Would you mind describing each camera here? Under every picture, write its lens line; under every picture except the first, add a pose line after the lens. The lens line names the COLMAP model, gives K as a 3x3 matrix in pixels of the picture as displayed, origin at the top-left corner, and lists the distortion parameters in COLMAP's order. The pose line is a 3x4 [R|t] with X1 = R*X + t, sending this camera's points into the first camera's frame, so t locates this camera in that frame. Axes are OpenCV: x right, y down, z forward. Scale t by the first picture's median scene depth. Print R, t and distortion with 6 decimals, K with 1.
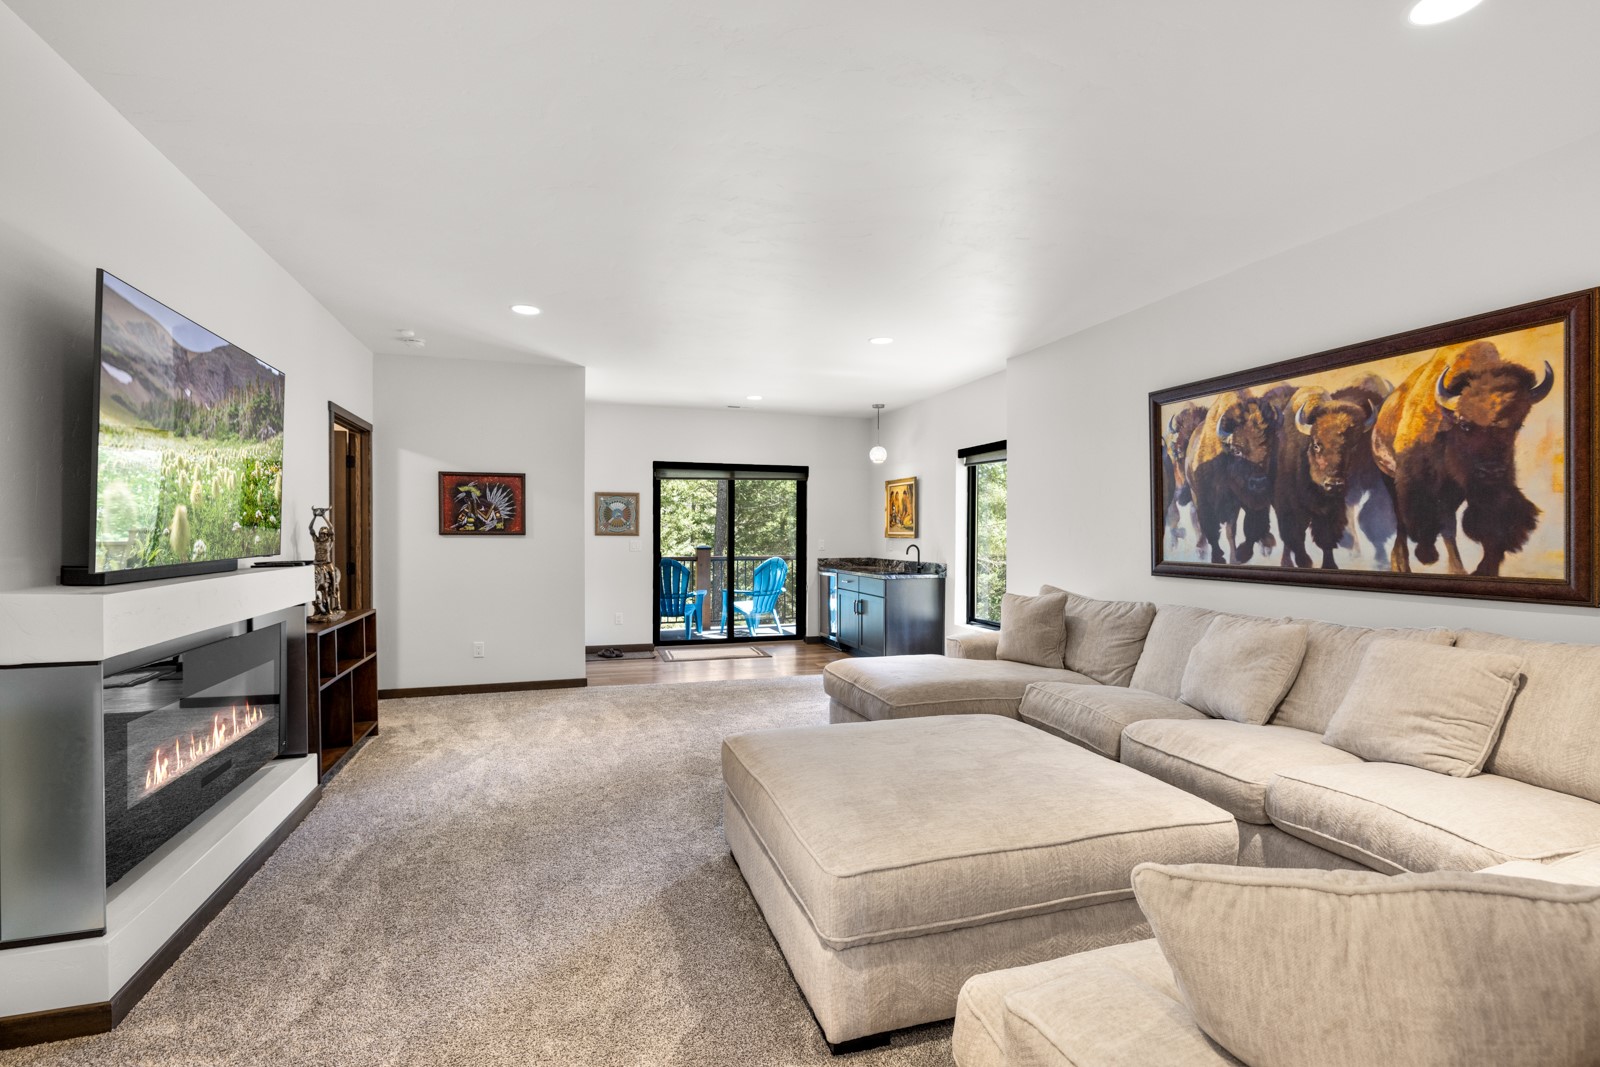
lens RADIAL K [[733.7, 0, 802.7], [0, 733.7, 535.7], [0, 0, 1]] dist [0.000561, -0.000129]
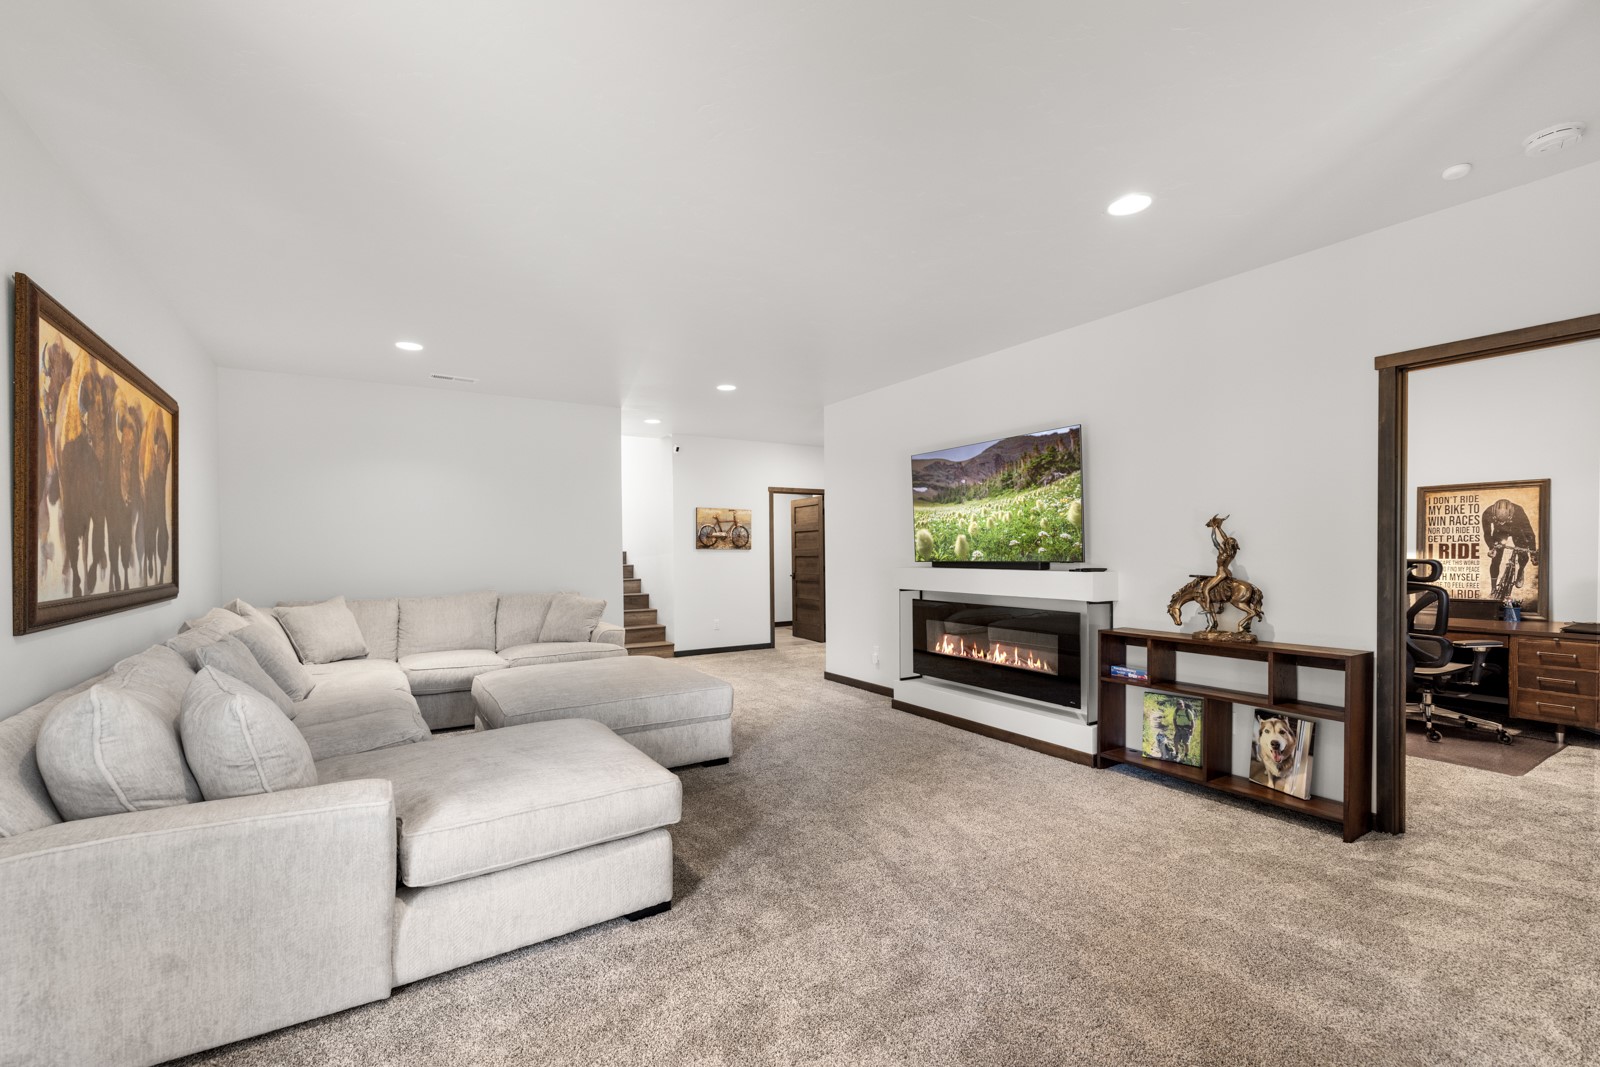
lens RADIAL K [[674.0, 0, 785.9], [0, 674.0, 562.3], [0, 0, 1]] dist [-0.001188, 0.000029]
pose [[-0.970583, 0.012199, -0.240457, 0.084097], [0.008327, 0.999819, 0.017111, 0.001083], [0.240623, 0.014605, -0.970509, 1.775520]]
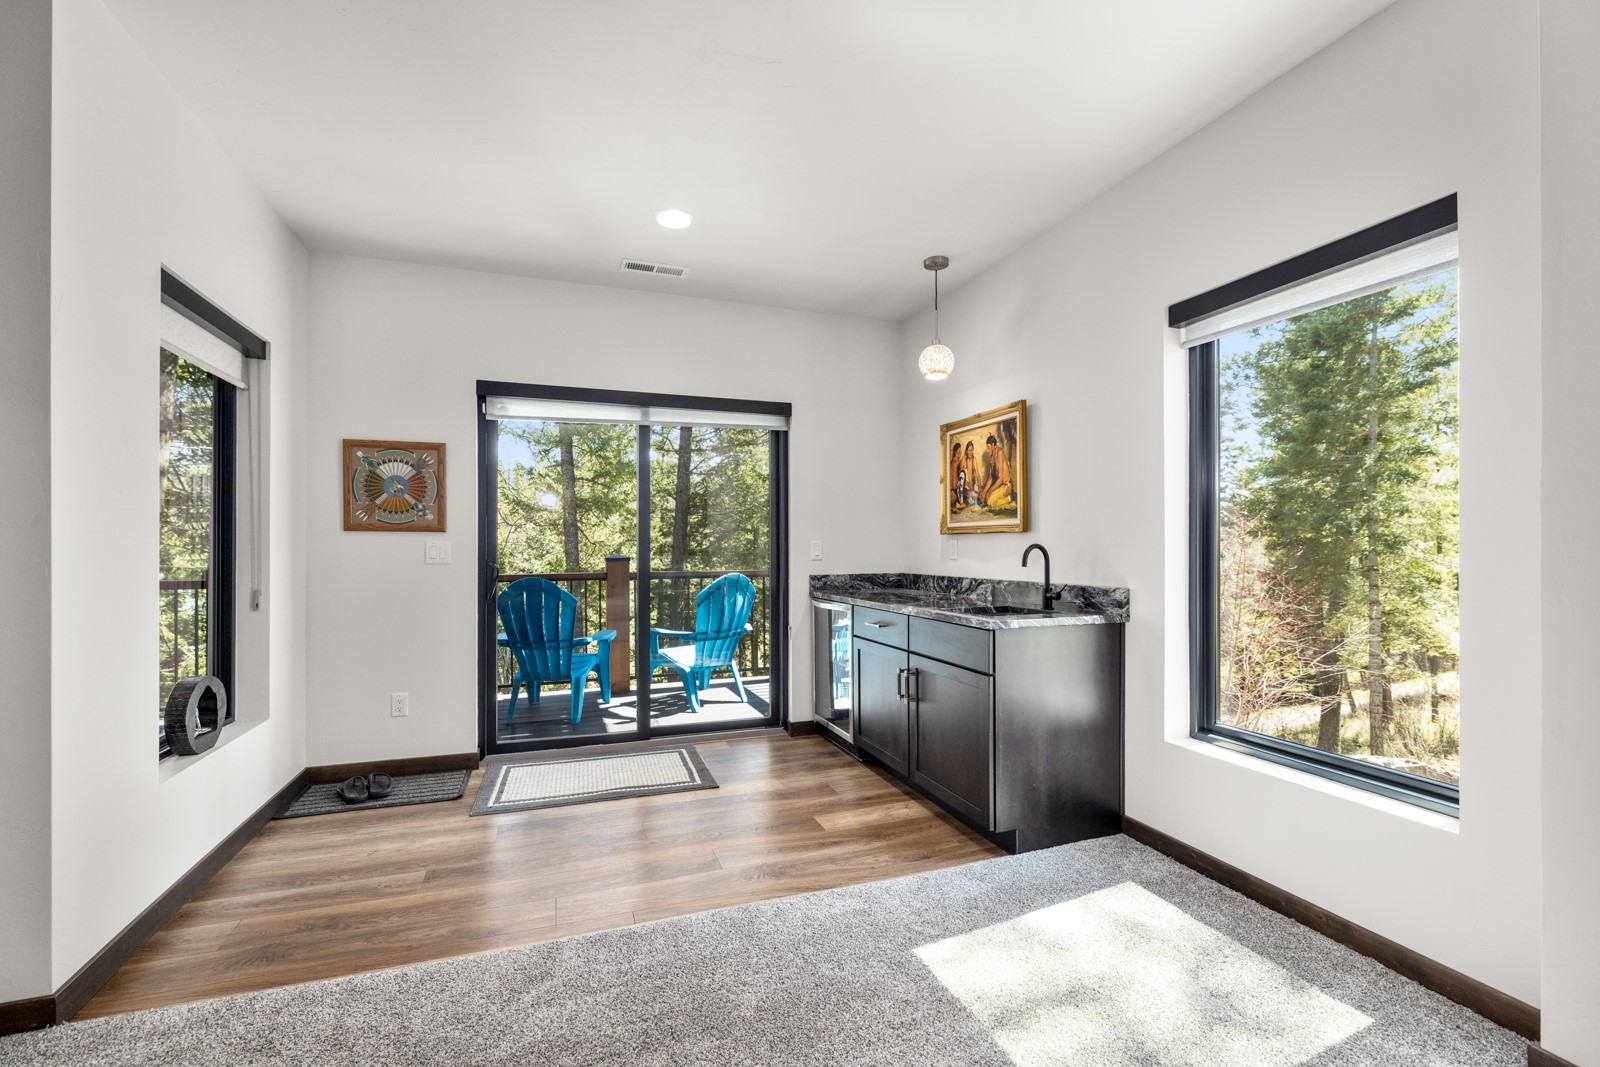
lens RADIAL K [[674.0, 0, 788.0], [0, 674.0, 542.8], [0, 0, 1]] dist [-0.001188, 0.000029]
pose [[0.999792, -0.005733, 0.019567, -0.005221], [0.005937, 0.999929, -0.010345, 0.013314], [-0.019506, 0.010459, 0.999755, 0.550869]]
